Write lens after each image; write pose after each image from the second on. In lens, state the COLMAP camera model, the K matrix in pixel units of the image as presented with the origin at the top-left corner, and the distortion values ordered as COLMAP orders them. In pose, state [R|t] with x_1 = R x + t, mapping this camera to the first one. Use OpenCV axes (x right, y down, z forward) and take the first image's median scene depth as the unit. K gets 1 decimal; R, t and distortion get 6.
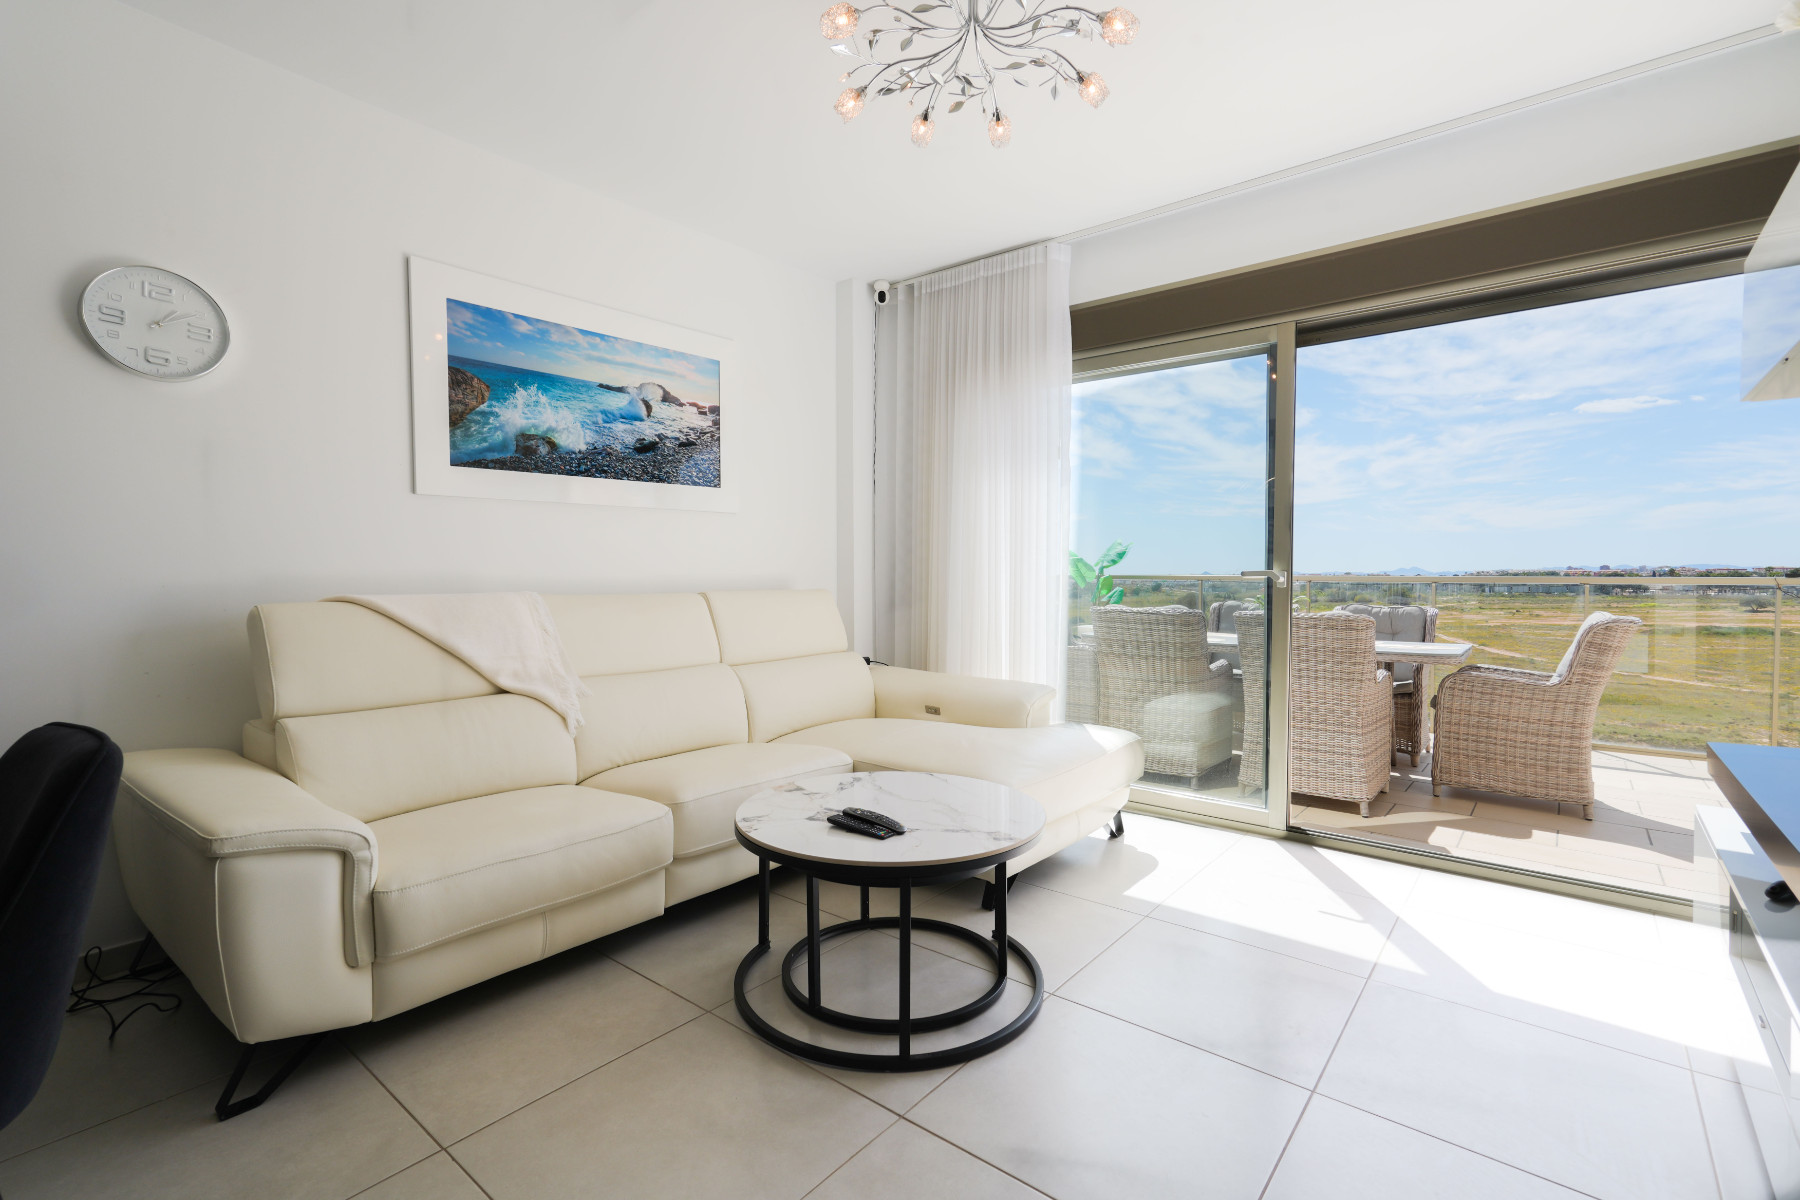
lens RADIAL K [[832.4, 0, 889.3], [0, 832.4, 591.2], [0, 0, 1]] dist [0.001317, 0.004744]
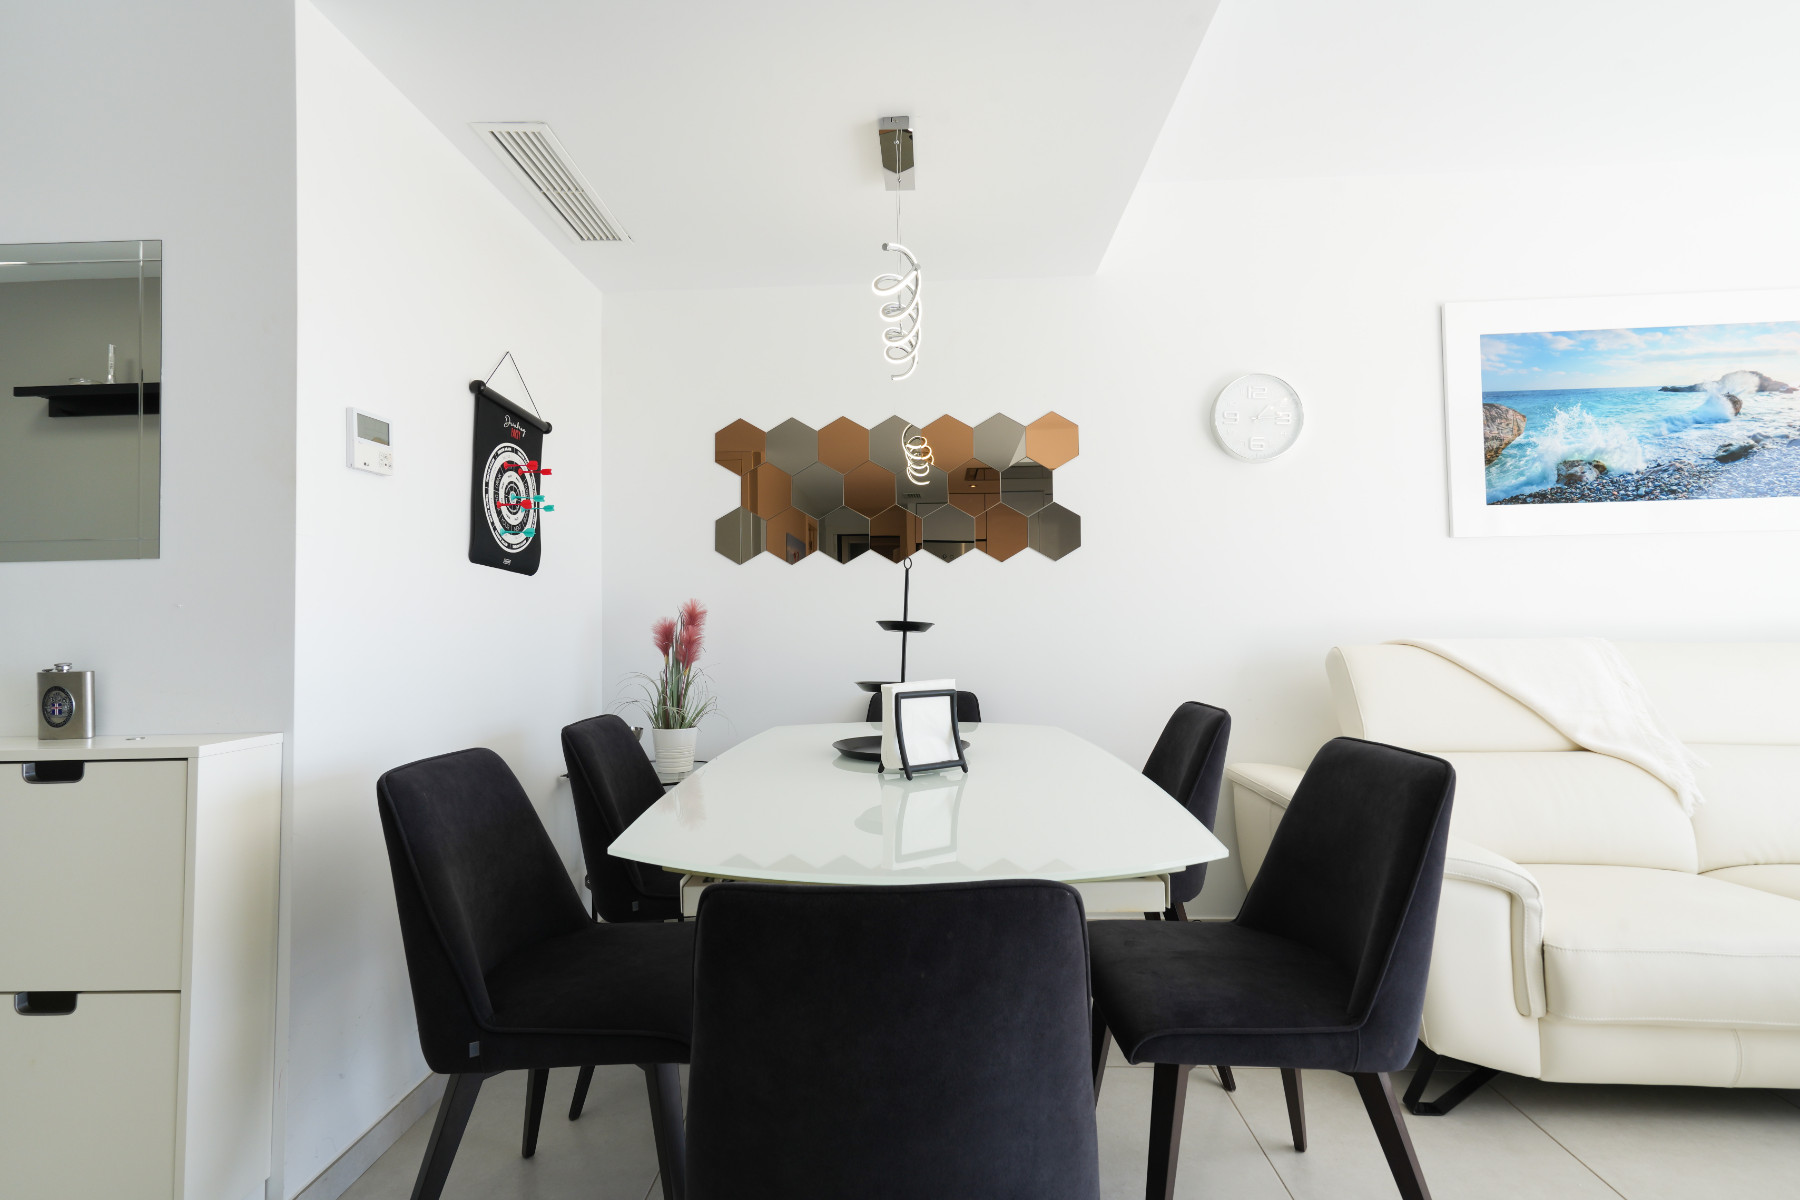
lens RADIAL K [[832.4, 0, 889.2], [0, 832.4, 596.2], [0, 0, 1]] dist [0.001317, 0.004744]
pose [[0.587017, -0.027288, -0.809115, -0.118769], [-0.011130, 0.999065, -0.041769, 0.001585], [0.809498, 0.033525, 0.586164, -0.092416]]
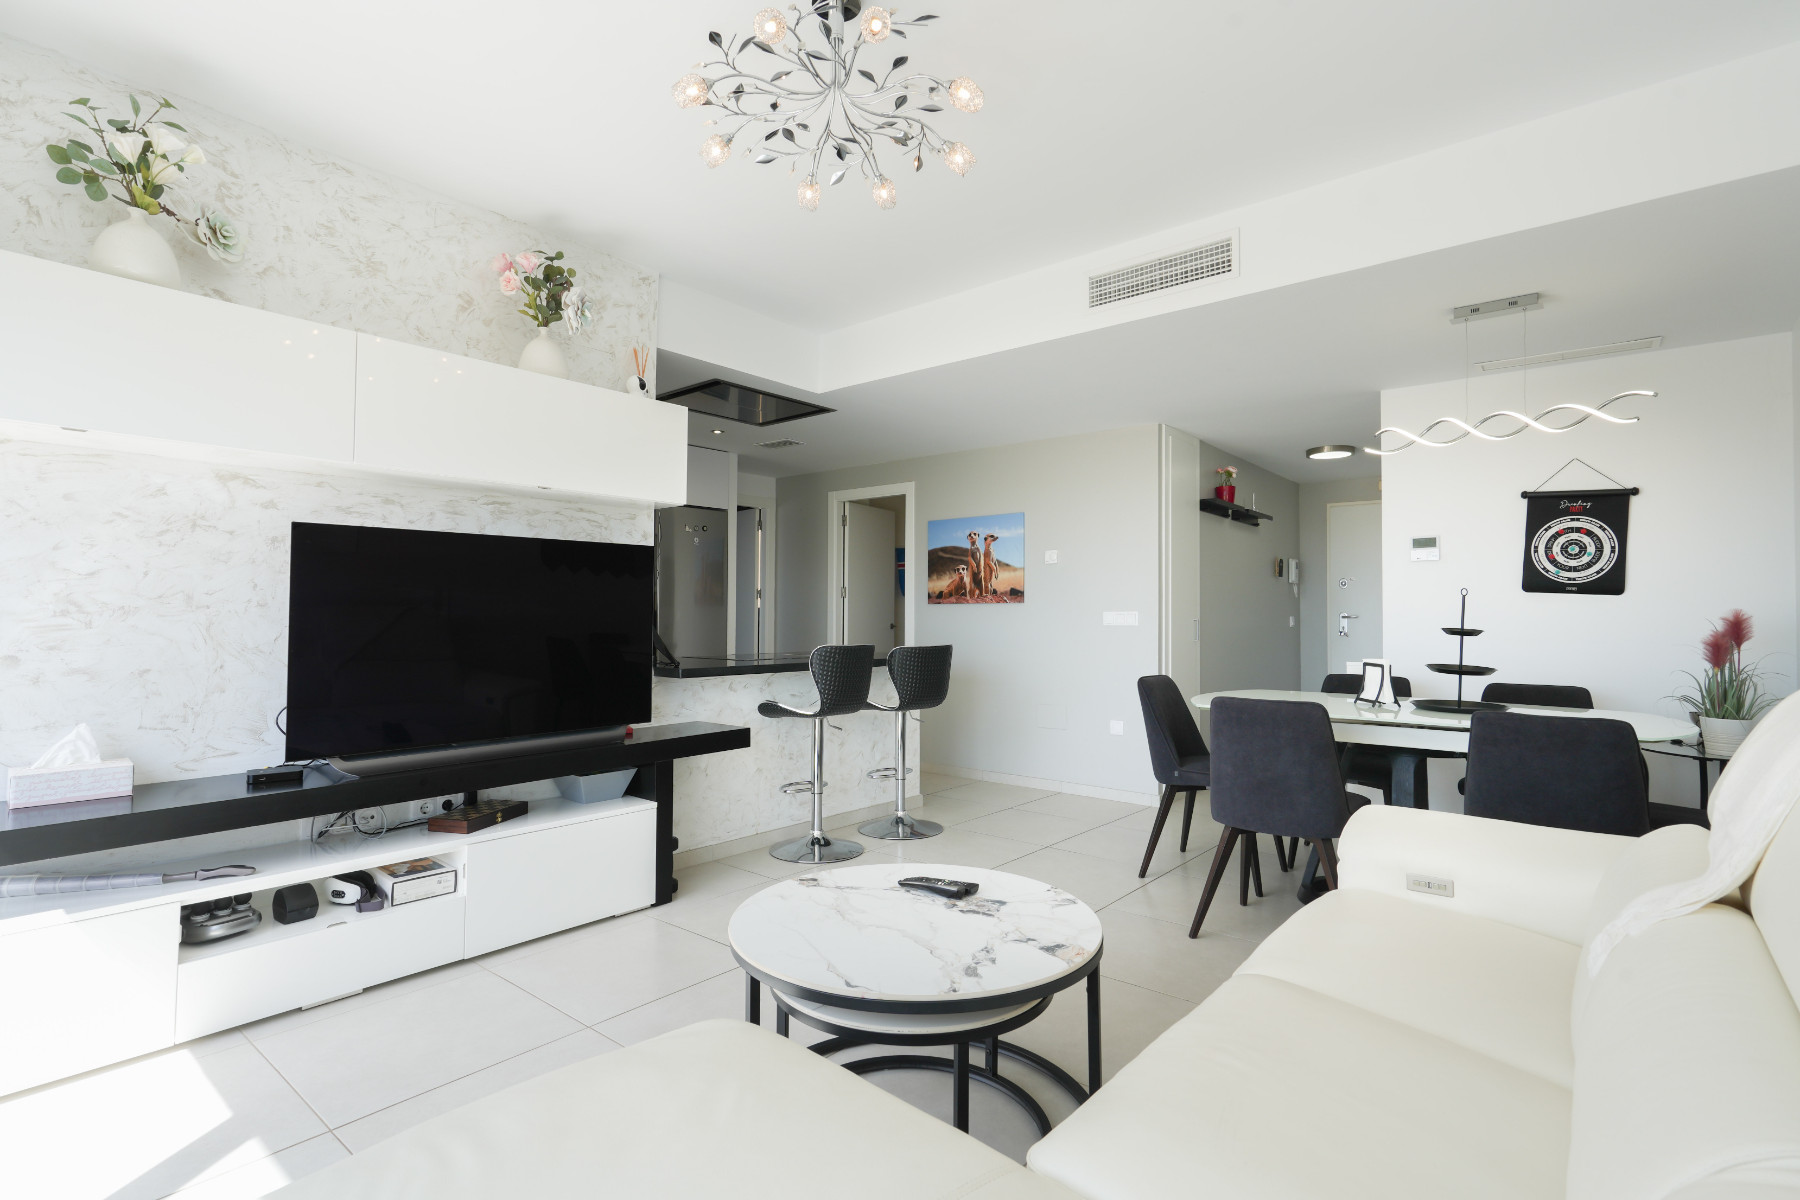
lens RADIAL K [[832.4, 0, 896.9], [0, 832.4, 596.1], [0, 0, 1]] dist [0.001317, 0.004744]
pose [[-0.999990, 0.000149, 0.004506, 0.009179], [0.000142, 0.999999, -0.001485, -0.035293], [-0.004506, -0.001484, -0.999989, 1.085230]]
